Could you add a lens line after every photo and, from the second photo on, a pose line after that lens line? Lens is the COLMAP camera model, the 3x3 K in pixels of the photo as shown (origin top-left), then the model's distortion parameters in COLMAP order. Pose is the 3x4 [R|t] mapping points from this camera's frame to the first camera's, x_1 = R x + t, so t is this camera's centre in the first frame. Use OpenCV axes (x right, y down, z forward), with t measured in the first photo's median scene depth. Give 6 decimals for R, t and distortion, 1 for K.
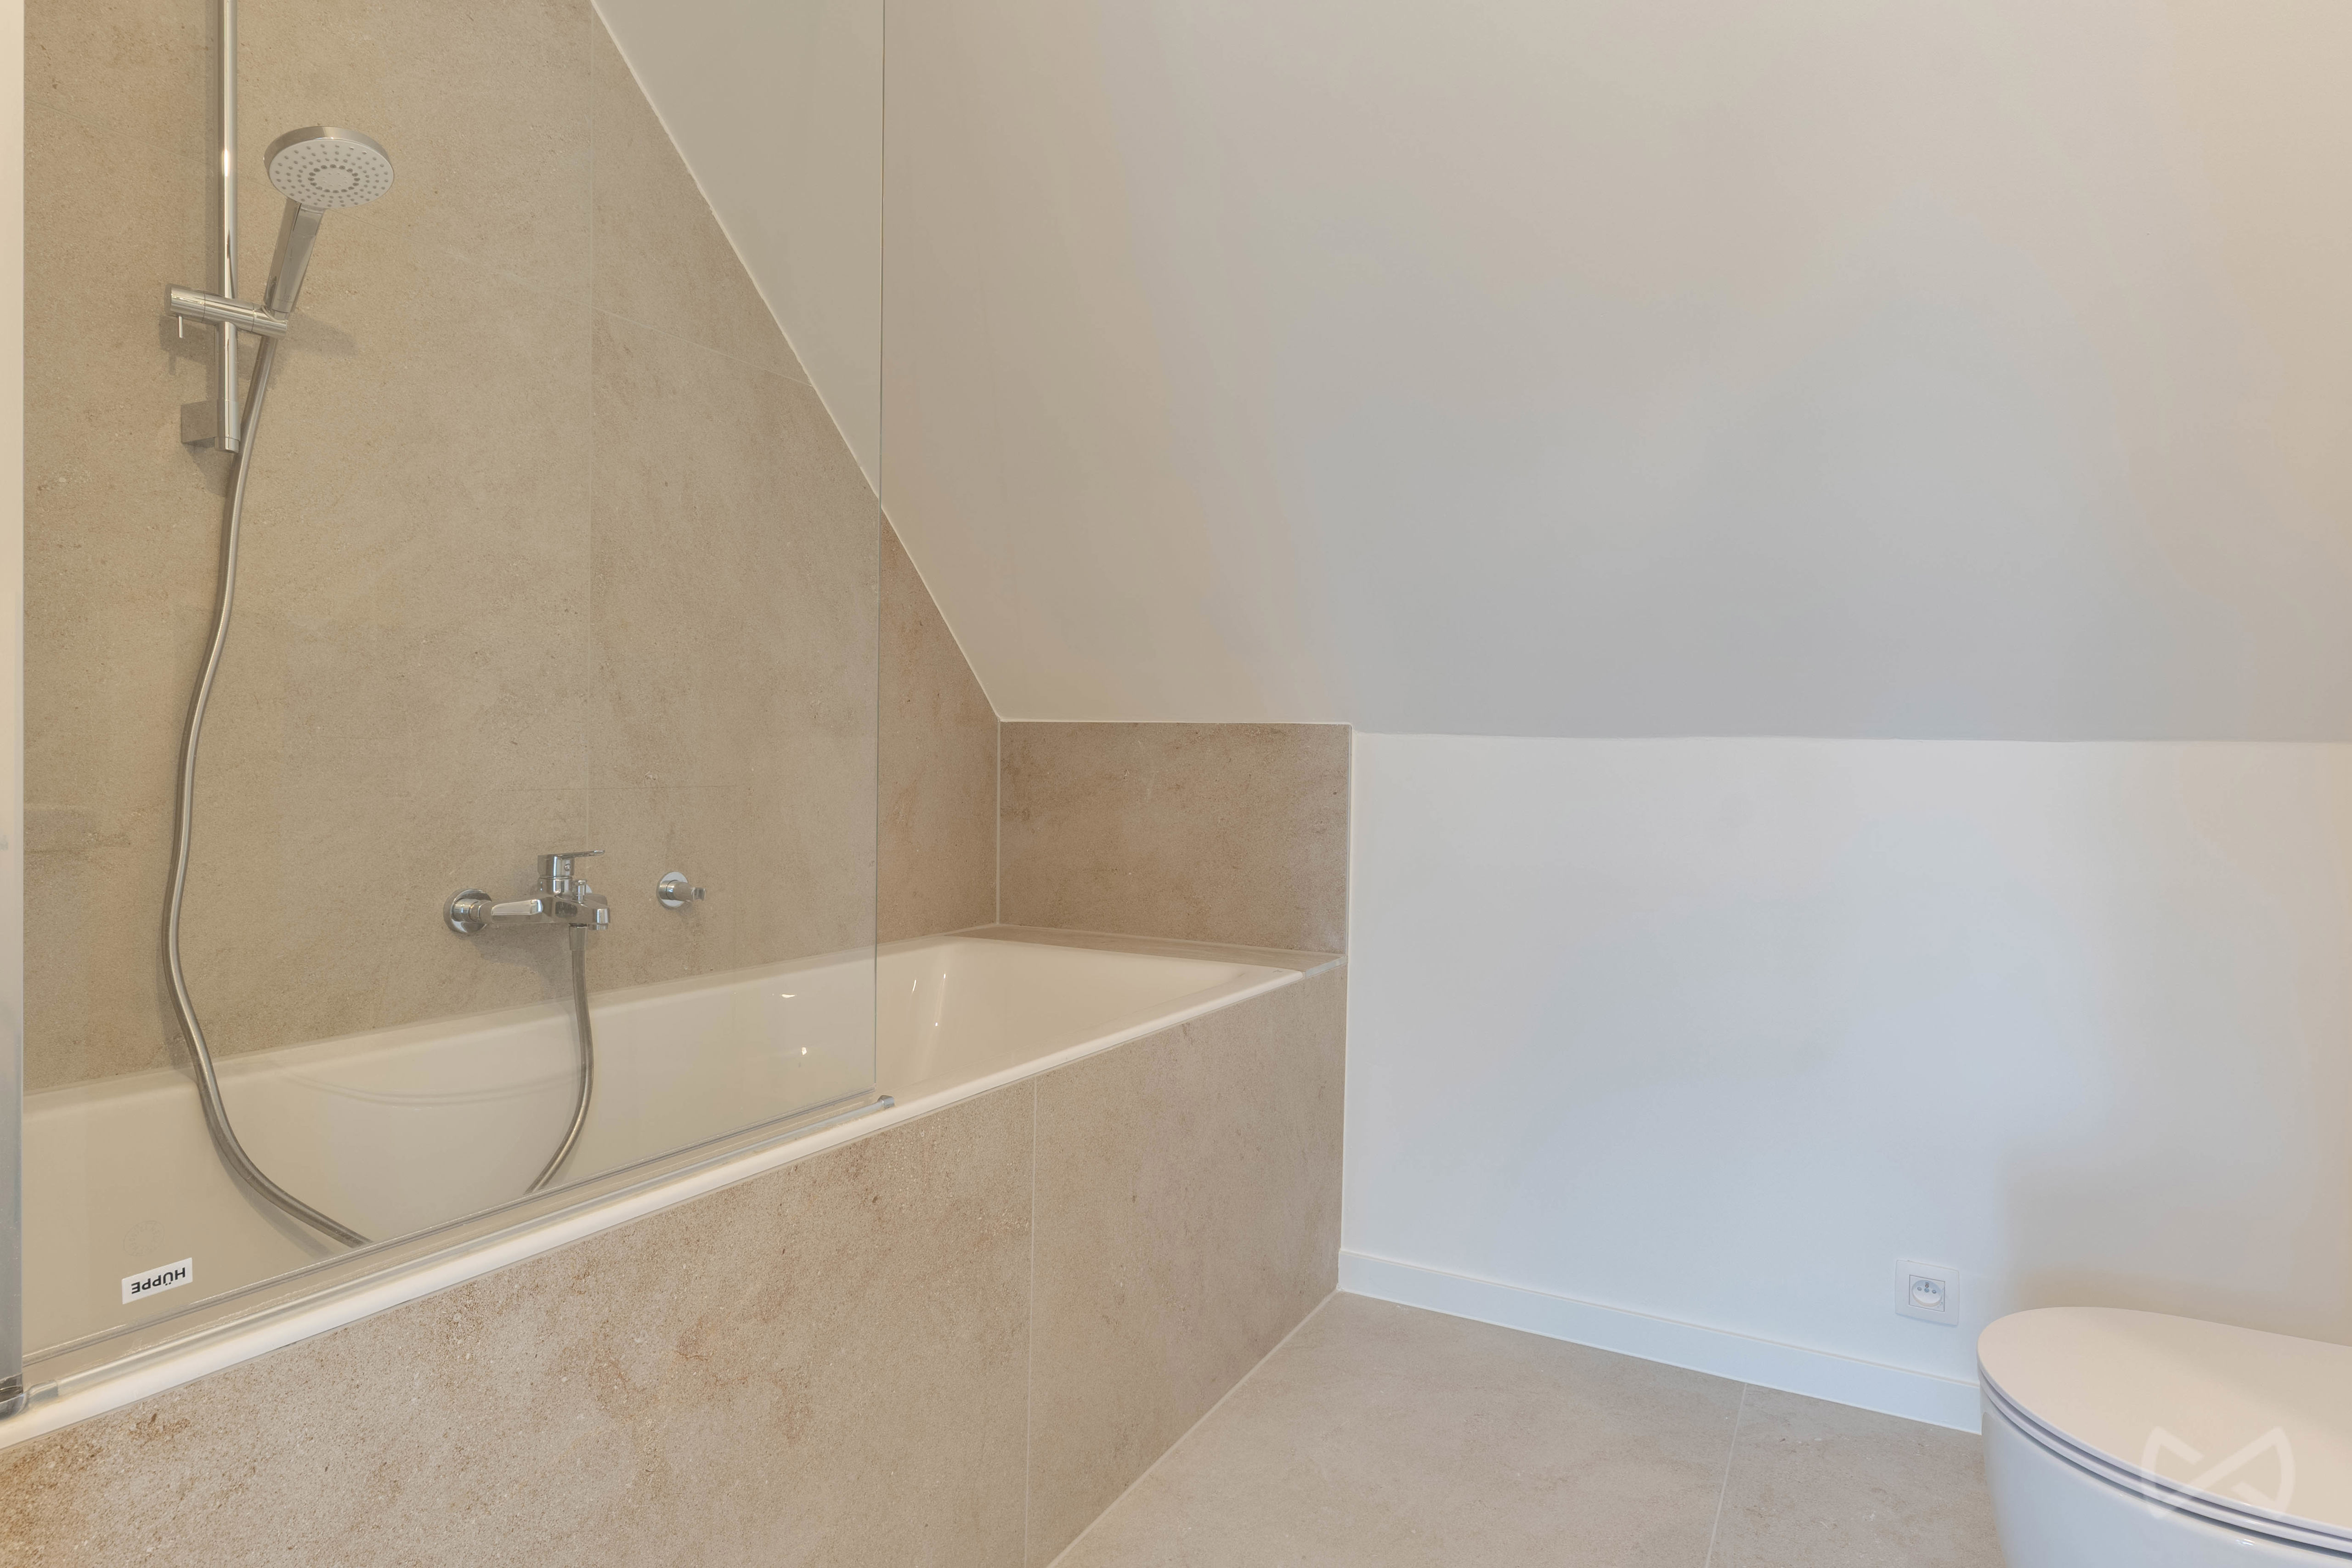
lens RADIAL K [[1289.6, 0, 1184.6], [0, 1289.6, 780.4], [0, 0, 1]] dist [0.005254, 0.002698]
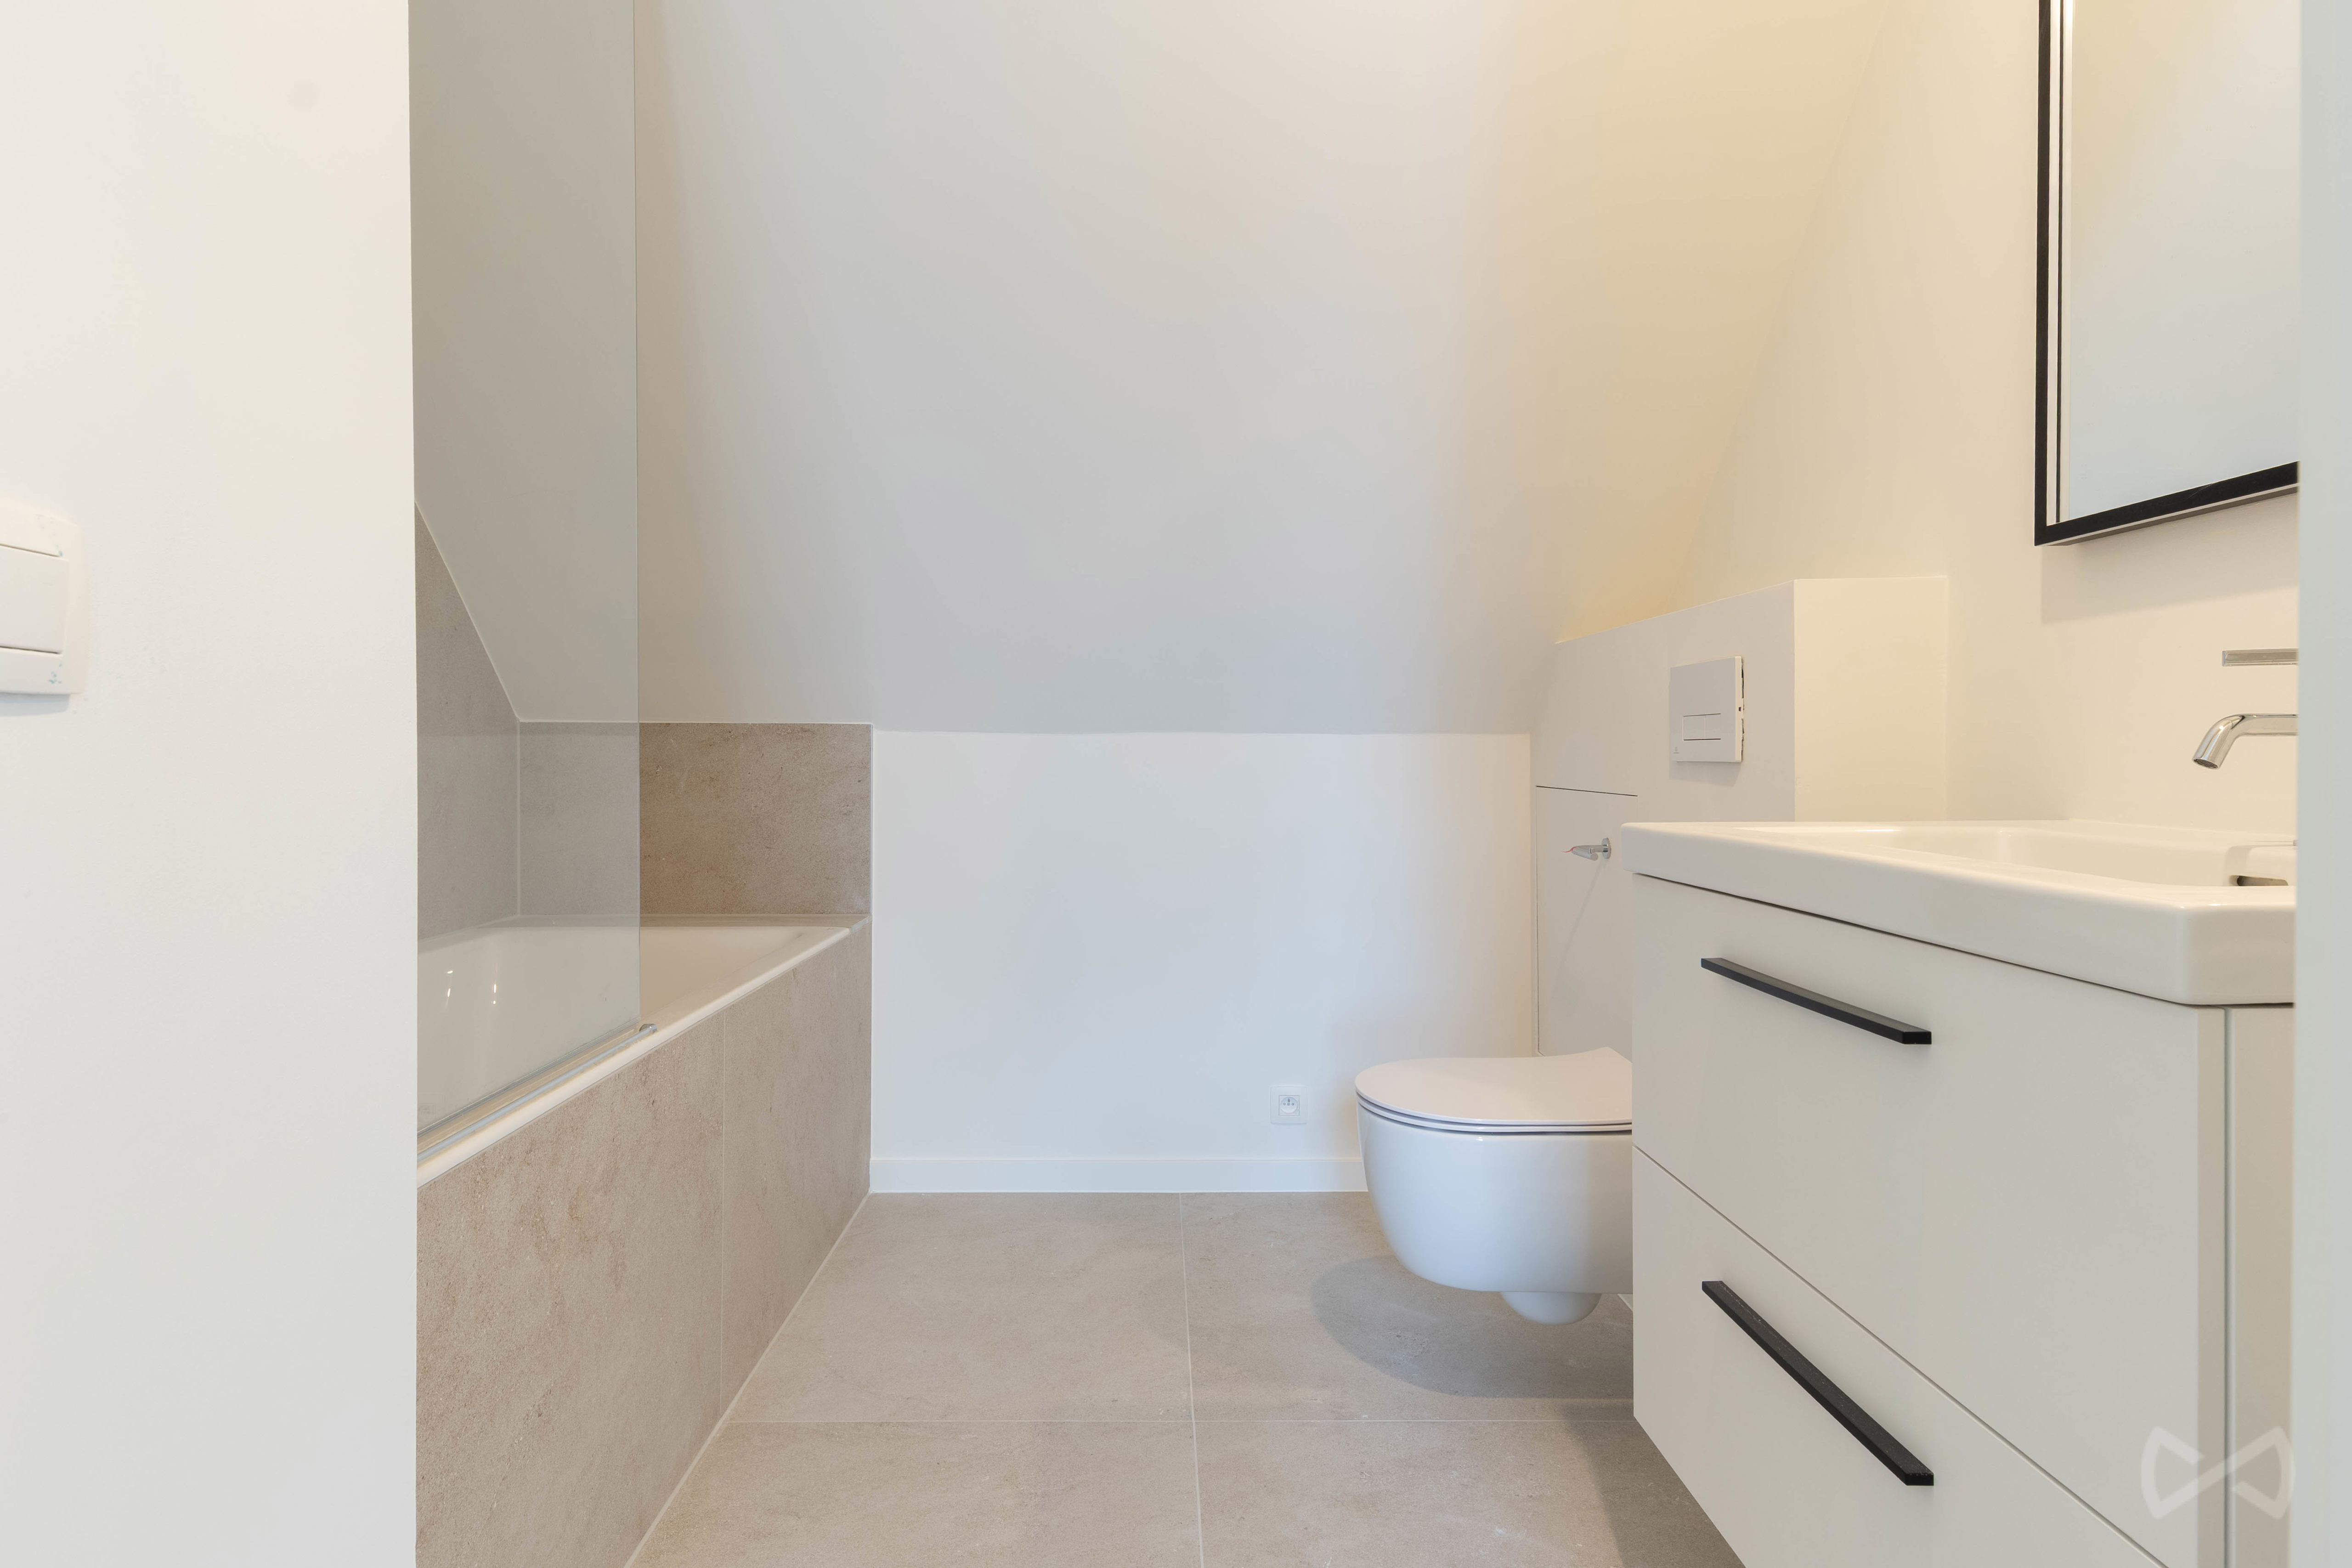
lens RADIAL K [[1289.6, 0, 1170.9], [0, 1289.6, 774.1], [0, 0, 1]] dist [0.005254, 0.002698]
pose [[0.874932, -0.023236, 0.483687, -0.252047], [0.021947, 0.999724, 0.008326, -0.000475], [-0.483748, 0.003331, 0.875201, -0.233147]]
